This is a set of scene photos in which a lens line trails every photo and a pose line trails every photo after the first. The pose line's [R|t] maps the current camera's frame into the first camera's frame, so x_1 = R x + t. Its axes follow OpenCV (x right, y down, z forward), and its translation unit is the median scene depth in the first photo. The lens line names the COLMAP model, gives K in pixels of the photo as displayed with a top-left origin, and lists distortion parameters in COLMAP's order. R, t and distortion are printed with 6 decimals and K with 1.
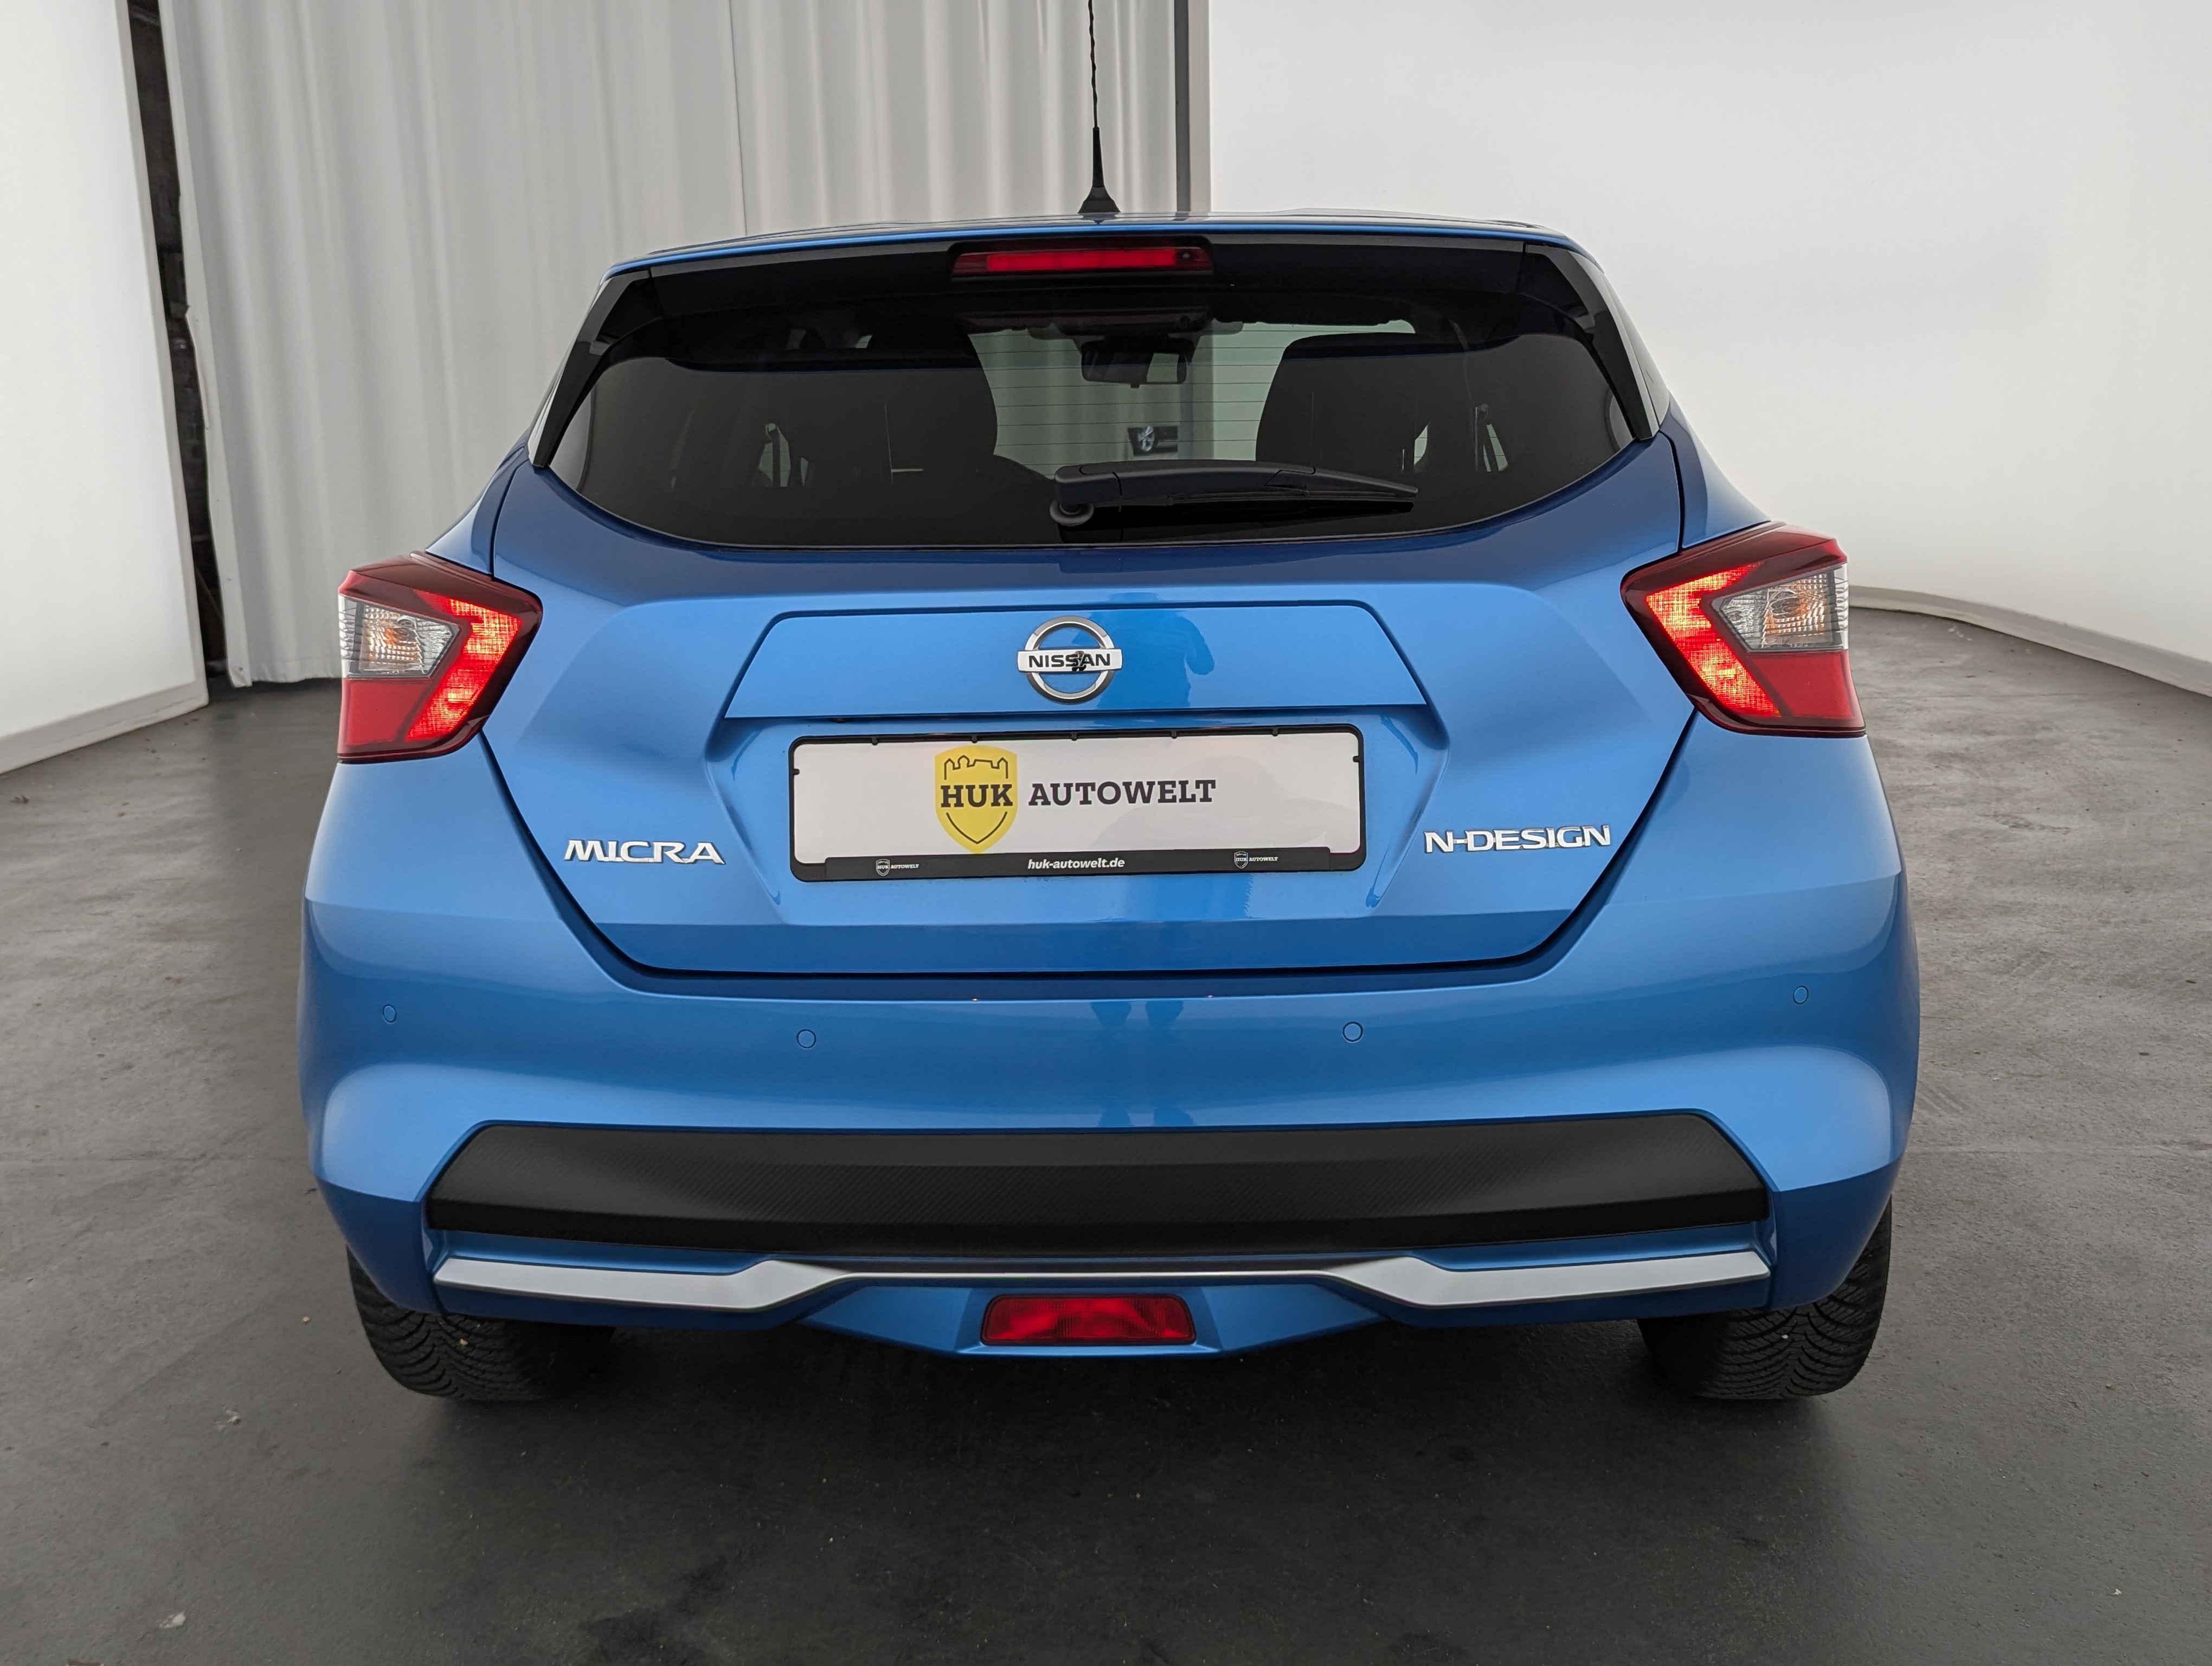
lens RADIAL K [[2065.2, 0, 1103.7], [0, 2065.2, 814.3], [0, 0, 1]] dist [0.038173, 0.000000]
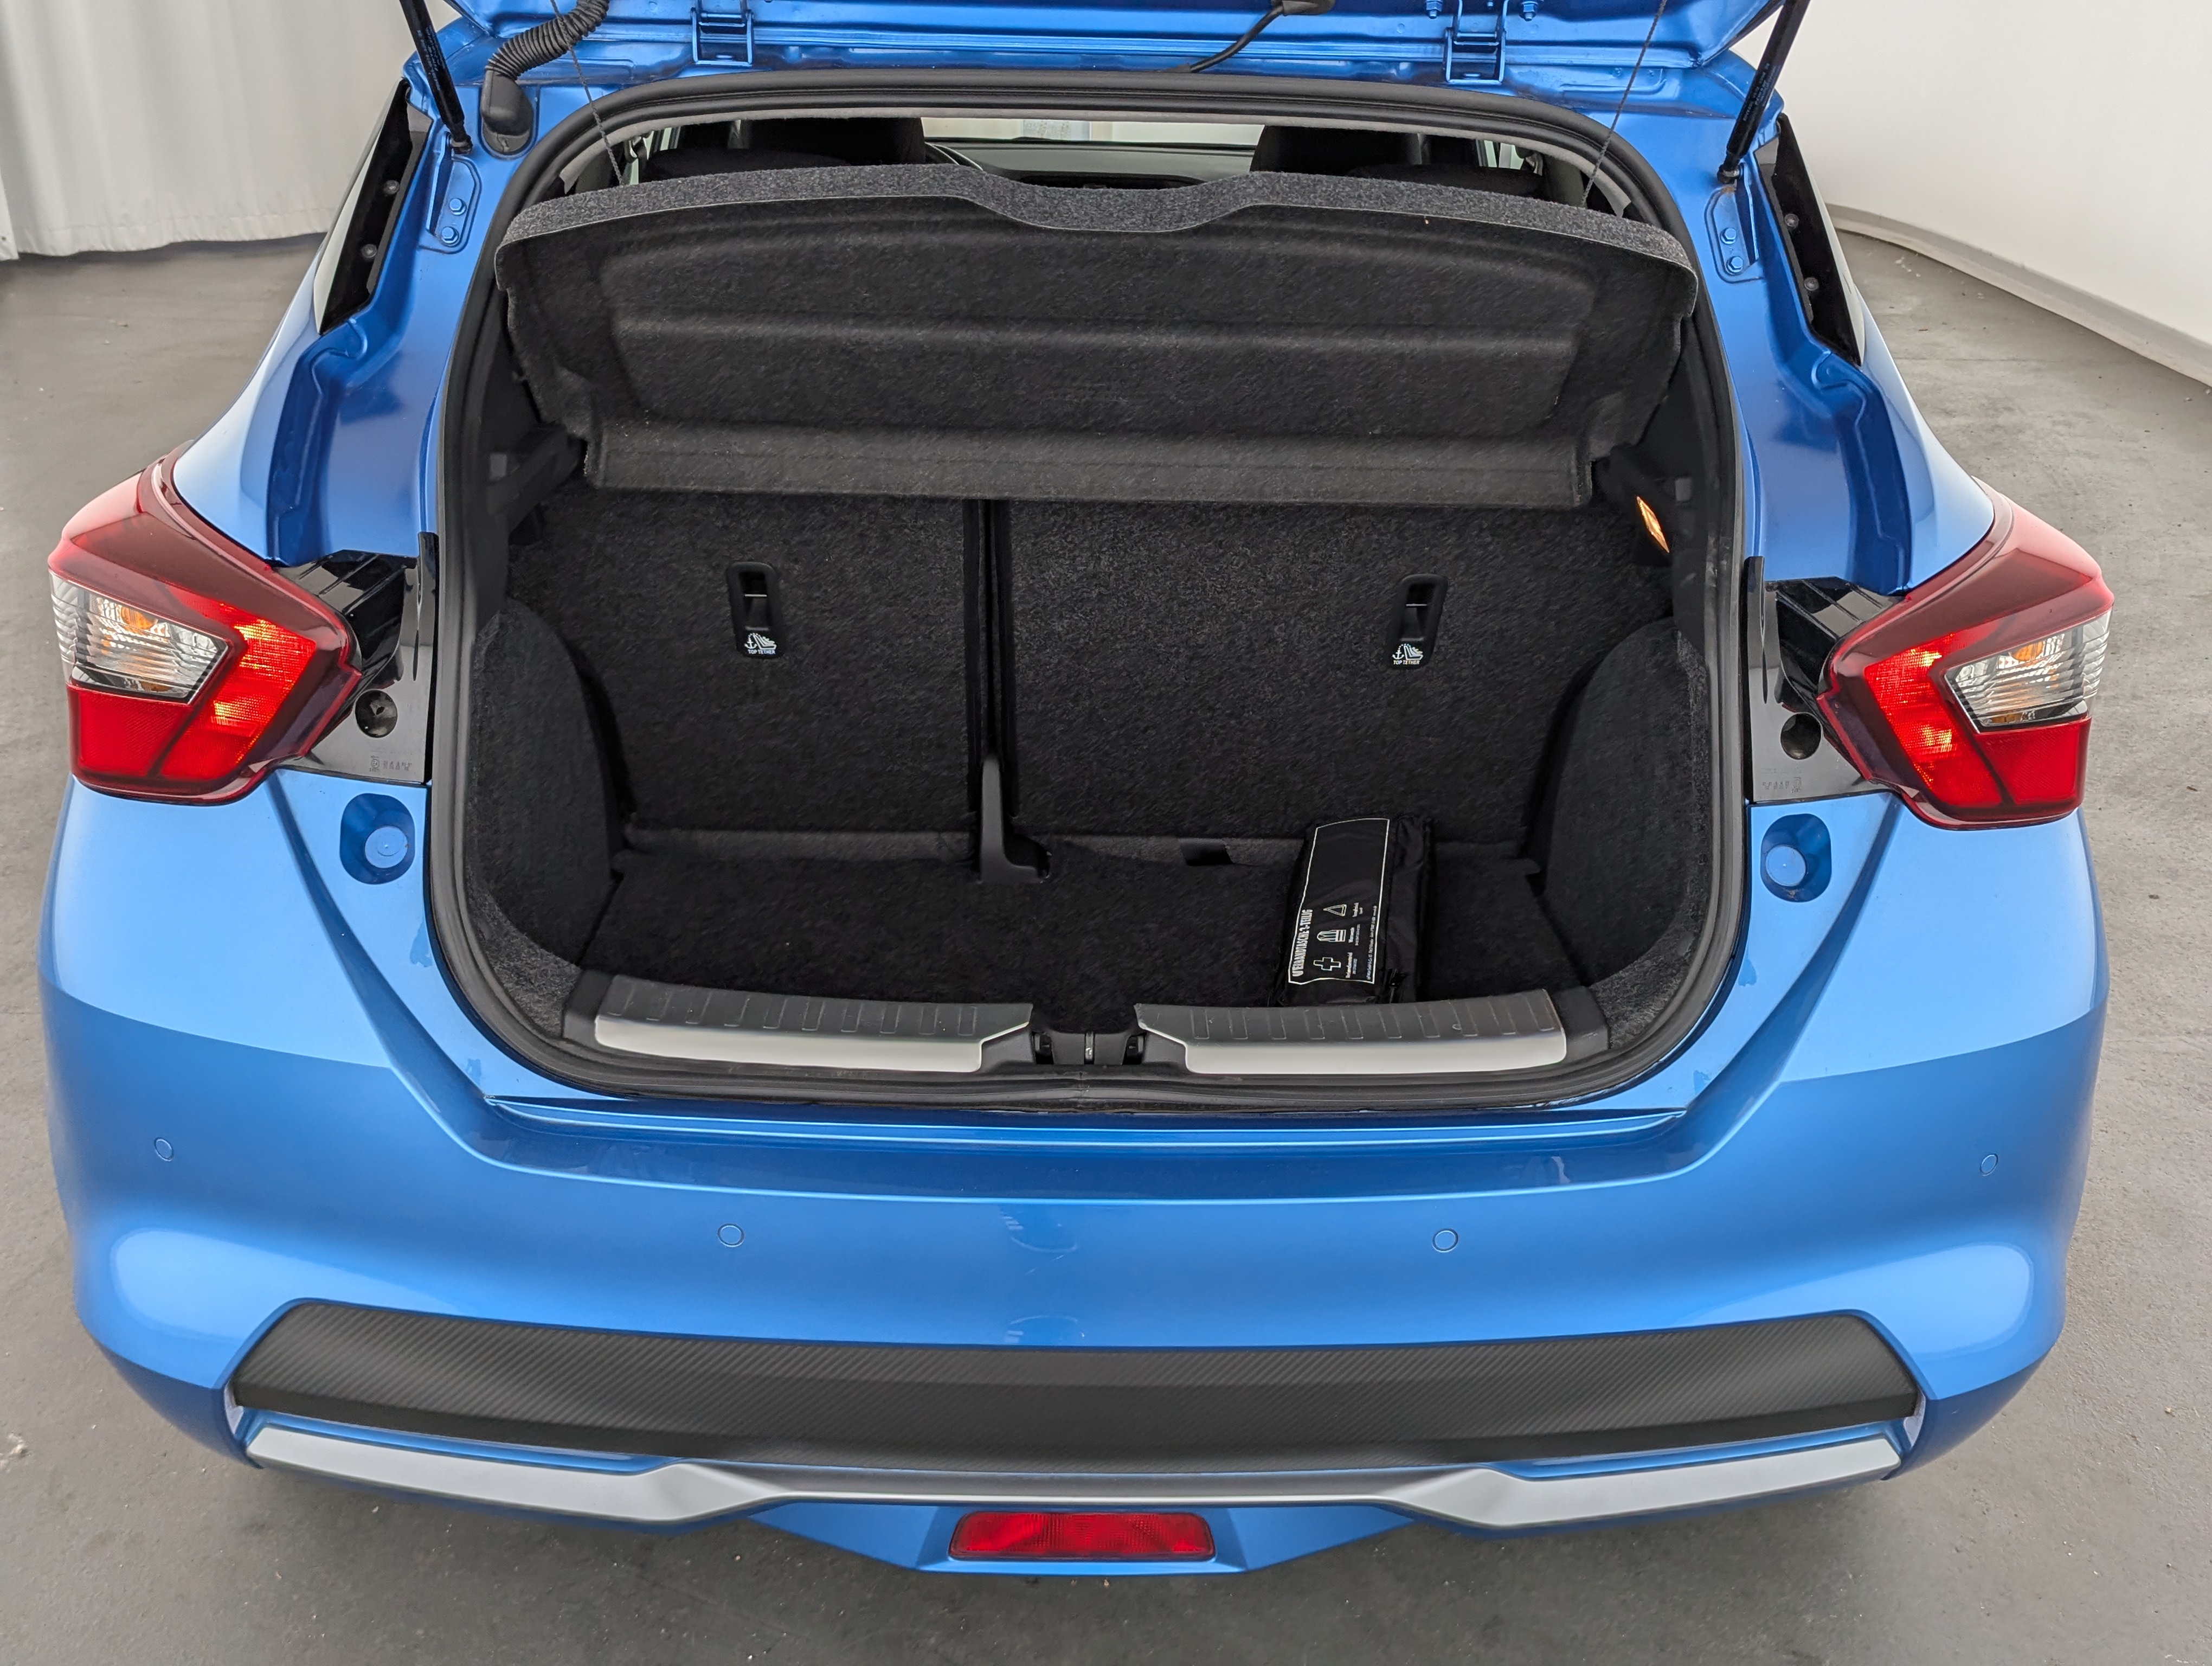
lens RADIAL K [[2065.2, 0, 1113.9], [0, 2065.2, 845.9], [0, 0, 1]] dist [0.038173, 0.000000]
pose [[0.996864, 0.019981, 0.076568, -0.060020], [-0.037400, 0.971671, 0.233359, -0.197083], [-0.069736, -0.235491, 0.969371, 0.265327]]
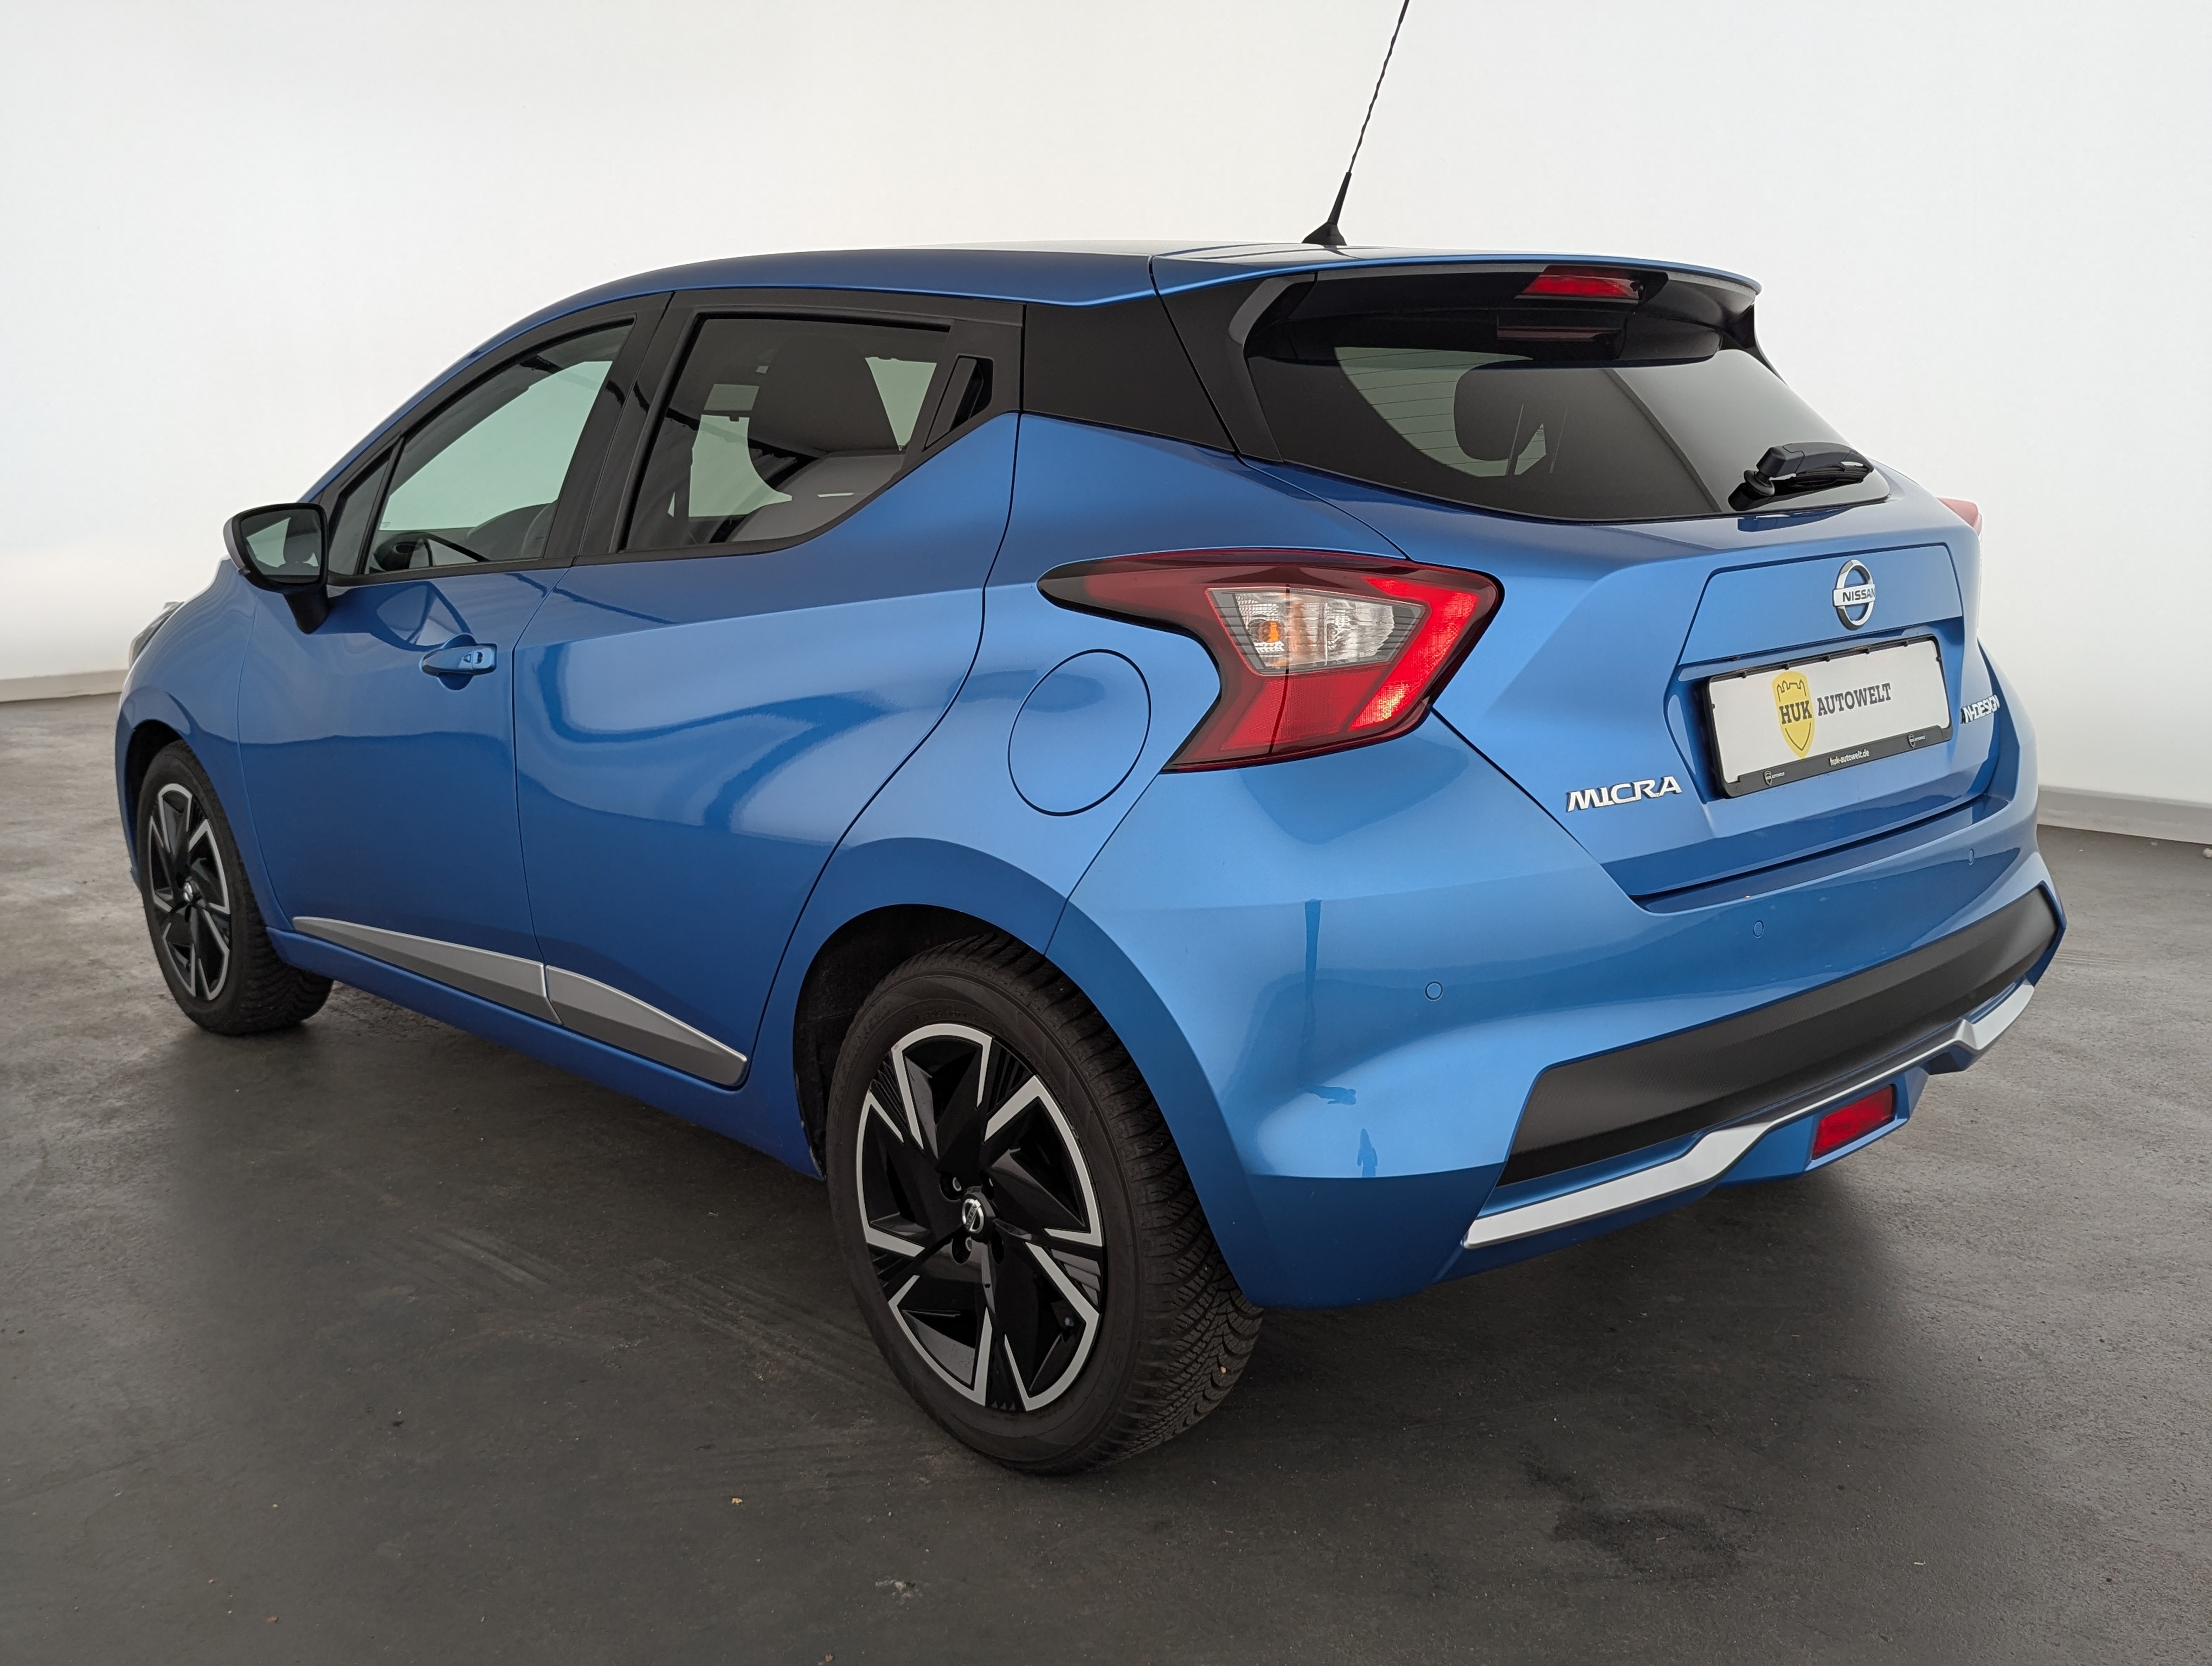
lens RADIAL K [[2065.2, 0, 1116.3], [0, 2065.2, 833.3], [0, 0, 1]] dist [0.038173, 0.000000]
pose [[0.709180, -0.129859, 0.692965, -1.125640], [0.150353, 0.988137, 0.031302, -0.034475], [-0.688809, 0.081990, 0.720292, 0.366819]]
